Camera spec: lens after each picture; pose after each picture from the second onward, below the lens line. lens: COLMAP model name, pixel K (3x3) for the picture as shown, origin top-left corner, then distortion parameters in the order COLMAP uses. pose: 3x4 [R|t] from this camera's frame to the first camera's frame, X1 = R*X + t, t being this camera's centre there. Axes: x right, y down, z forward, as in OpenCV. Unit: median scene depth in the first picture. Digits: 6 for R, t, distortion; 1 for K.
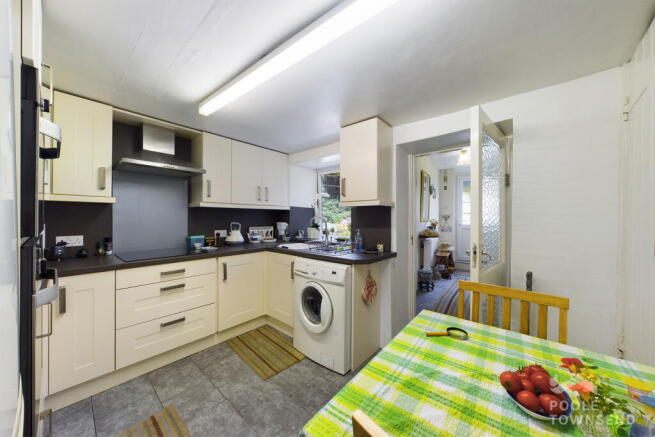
lens RADIAL K [[228.9, 0, 327.5], [0, 228.9, 218.5], [0, 0, 1]] dist [0.001578, 0.000013]
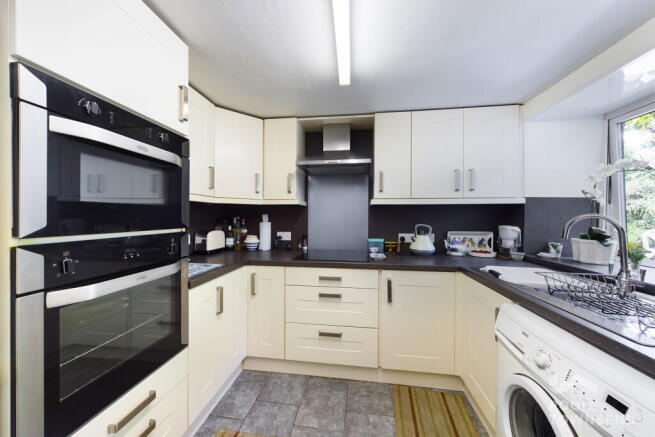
lens RADIAL K [[228.9, 0, 327.5], [0, 228.9, 218.5], [0, 0, 1]] dist [0.001578, 0.000013]
pose [[0.538970, 0.006558, -0.842300, 0.059337], [-0.002434, 0.999978, 0.006228, -0.005646], [0.842322, -0.001306, 0.538974, 0.404764]]
